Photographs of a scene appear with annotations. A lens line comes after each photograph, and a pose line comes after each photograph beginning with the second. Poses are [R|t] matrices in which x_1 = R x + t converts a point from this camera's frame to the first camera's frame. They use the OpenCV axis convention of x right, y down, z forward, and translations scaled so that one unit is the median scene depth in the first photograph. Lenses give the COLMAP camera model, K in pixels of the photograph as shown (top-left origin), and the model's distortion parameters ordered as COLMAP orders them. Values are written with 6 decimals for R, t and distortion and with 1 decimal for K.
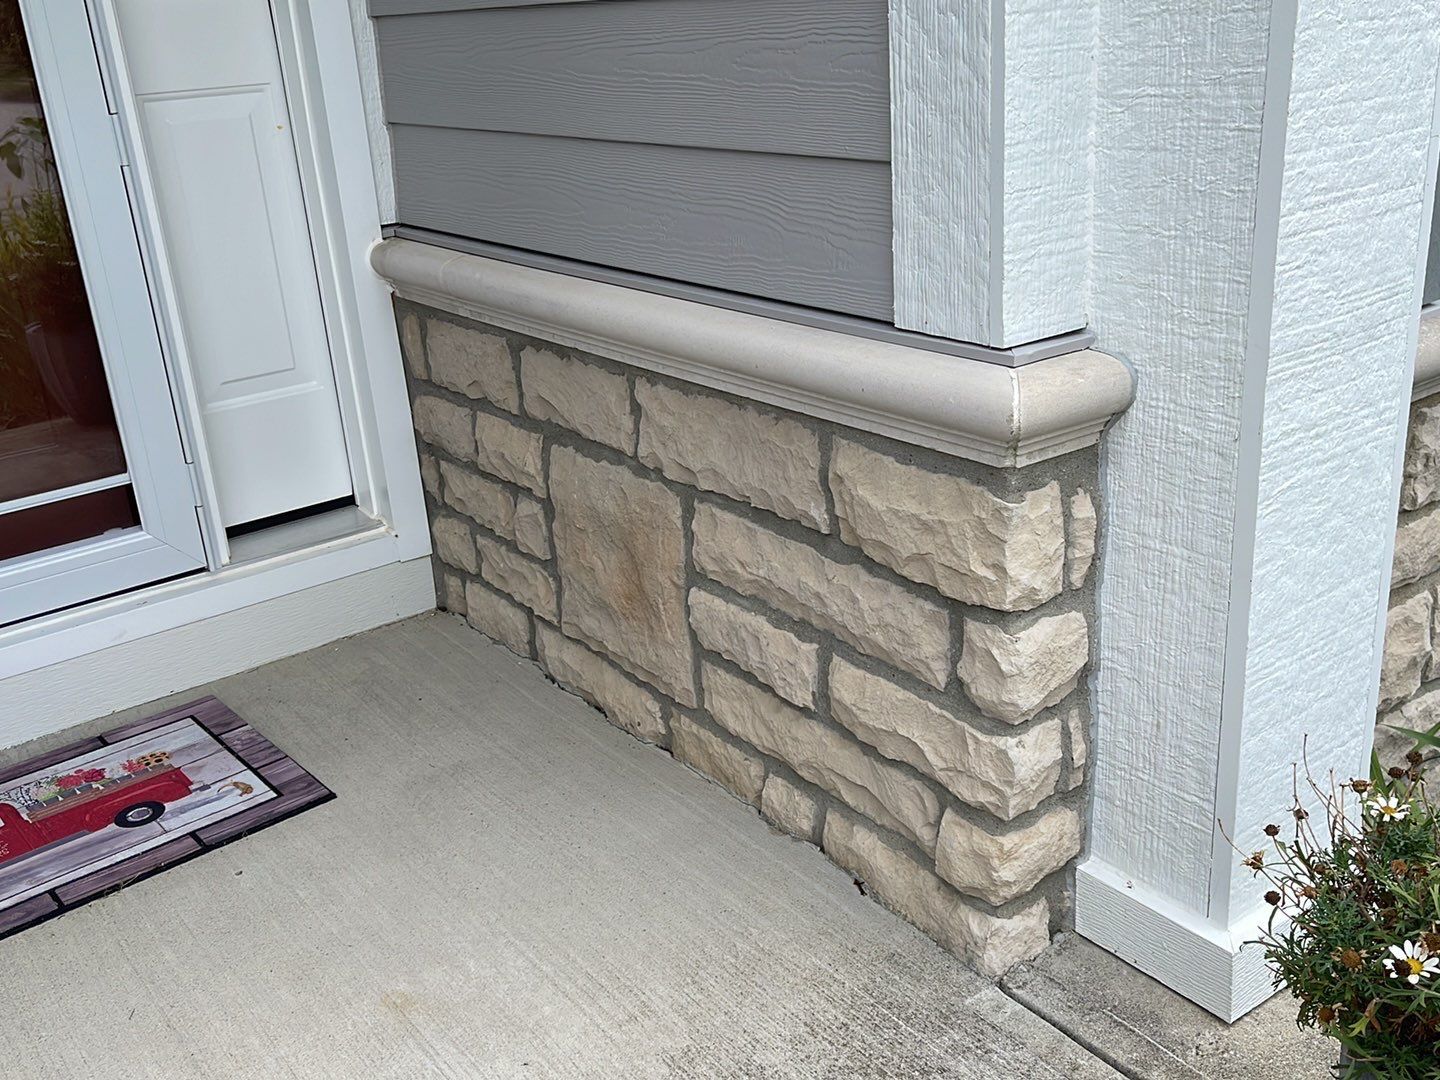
lens RADIAL K [[1419.6, 0, 720.0], [0, 1419.6, 540.0], [0, 0, 1]] dist [0.073679, -0.076294]
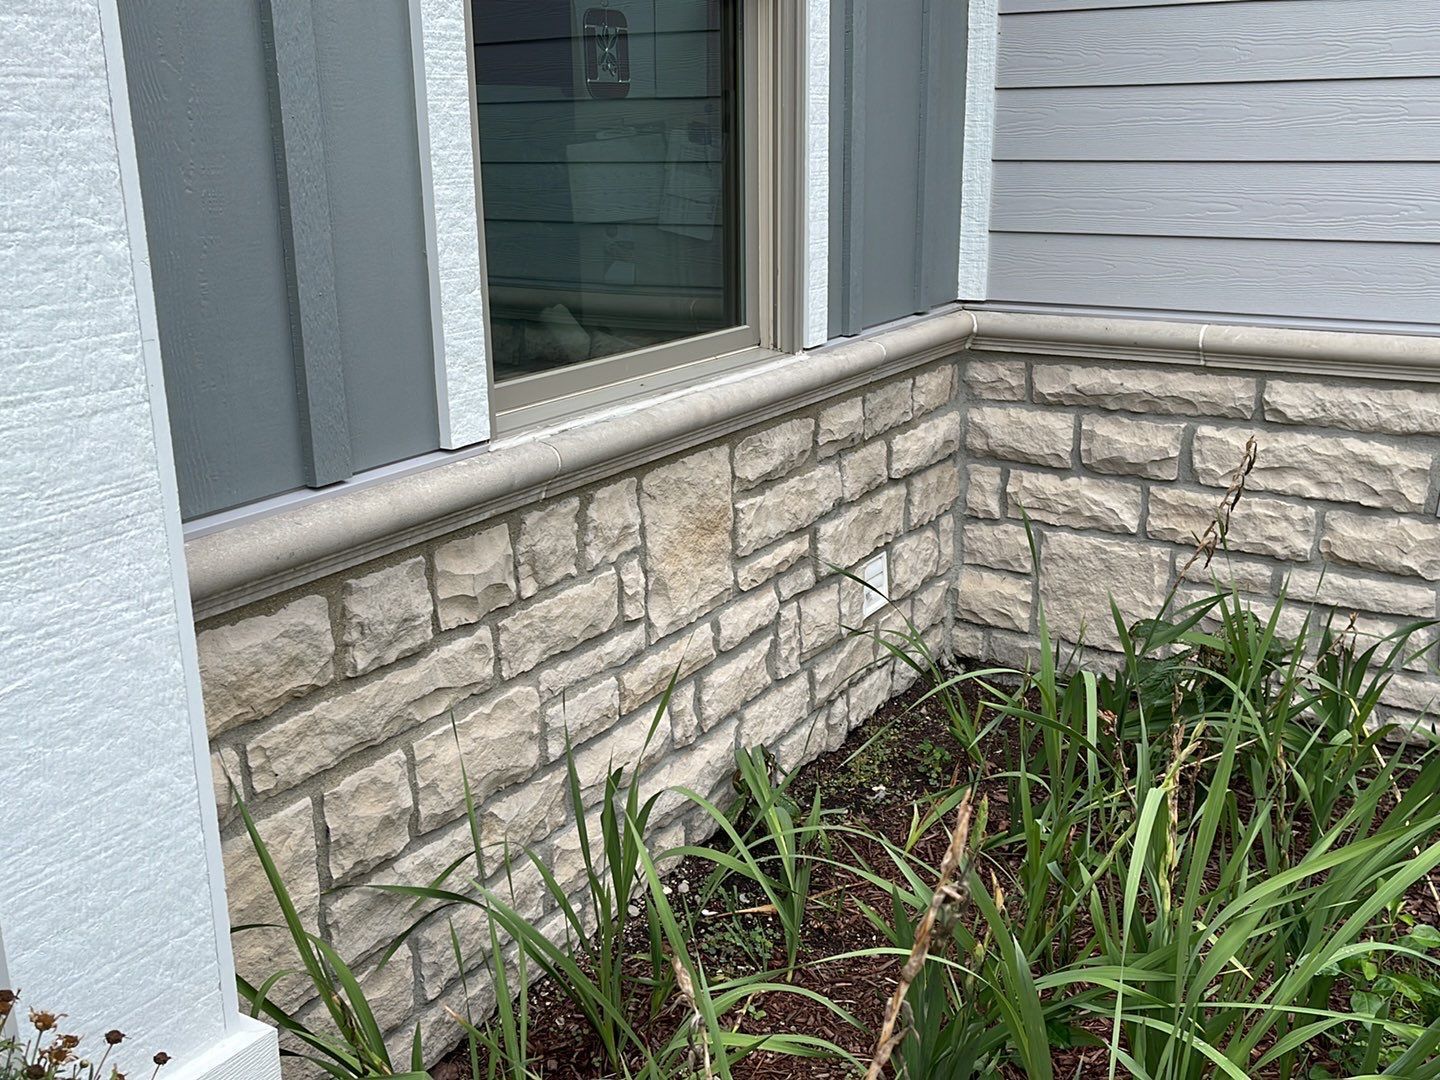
lens RADIAL K [[1419.6, 0, 720.0], [0, 1419.6, 540.0], [0, 0, 1]] dist [0.073679, -0.076294]
pose [[0.930345, -0.050145, 0.363240, 0.459967], [0.084647, 0.993219, -0.079688, -0.018440], [-0.356781, 0.104885, 0.928282, -0.084826]]
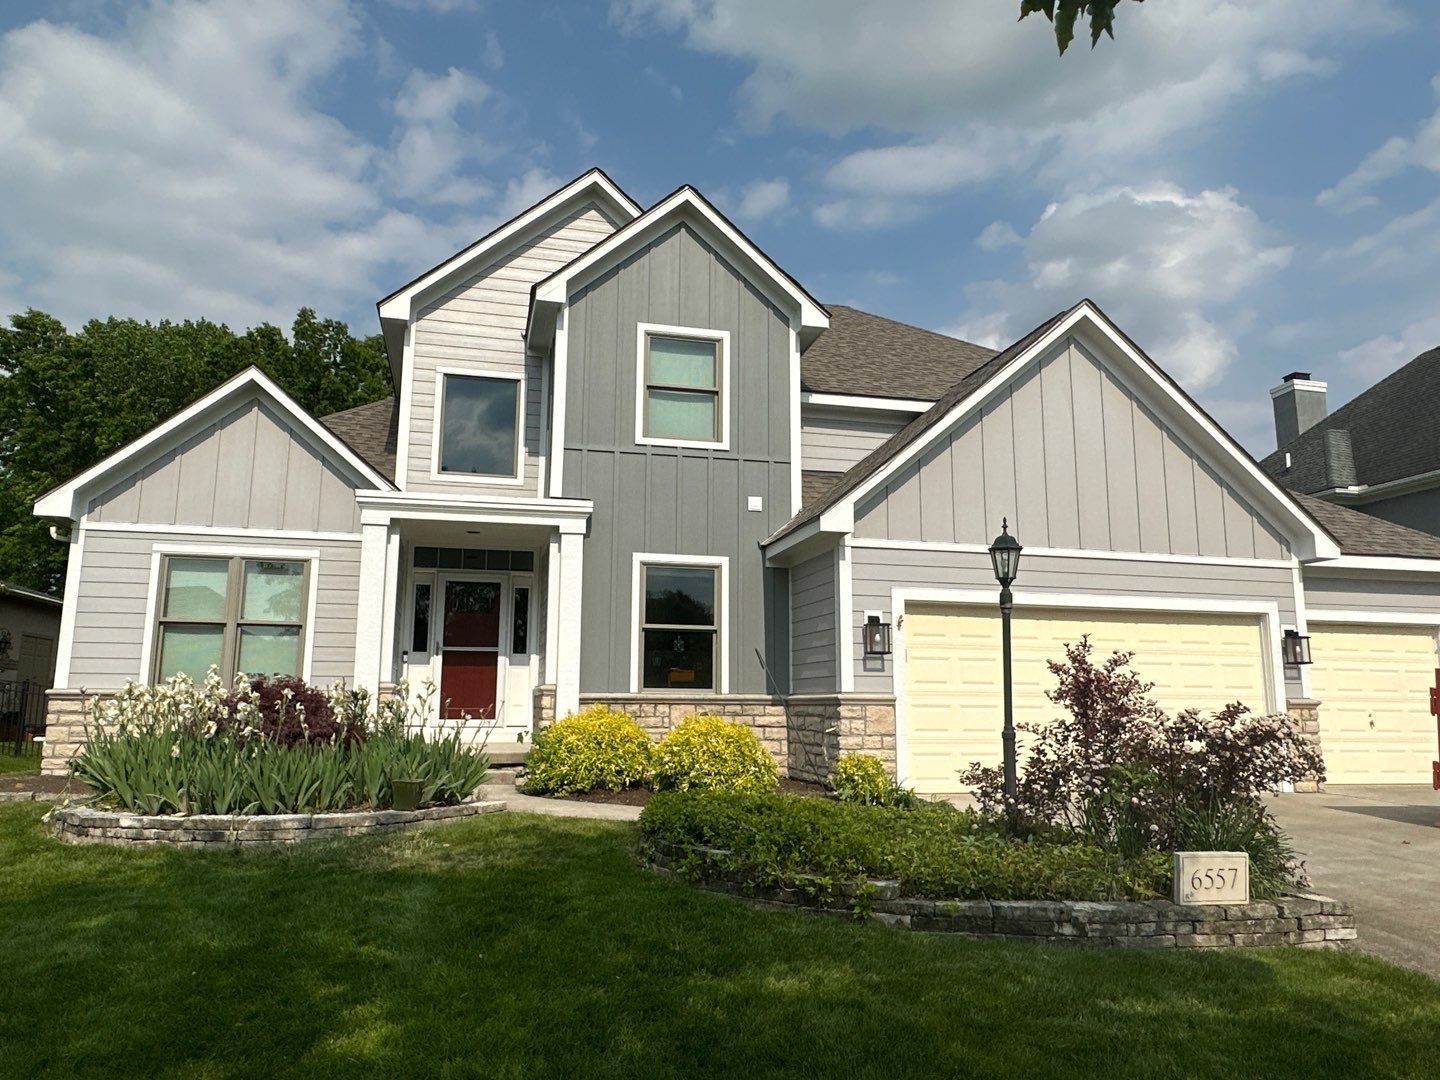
lens RADIAL K [[1014.4, 0, 720.0], [0, 1014.4, 540.0], [0, 0, 1]] dist [-0.002062, -0.000916]
pose [[0.913807, -0.000090, -0.406149, 4.358296], [-0.203541, 0.865260, -0.458144, 2.096294], [0.351466, 0.501323, 0.790662, -5.050194]]
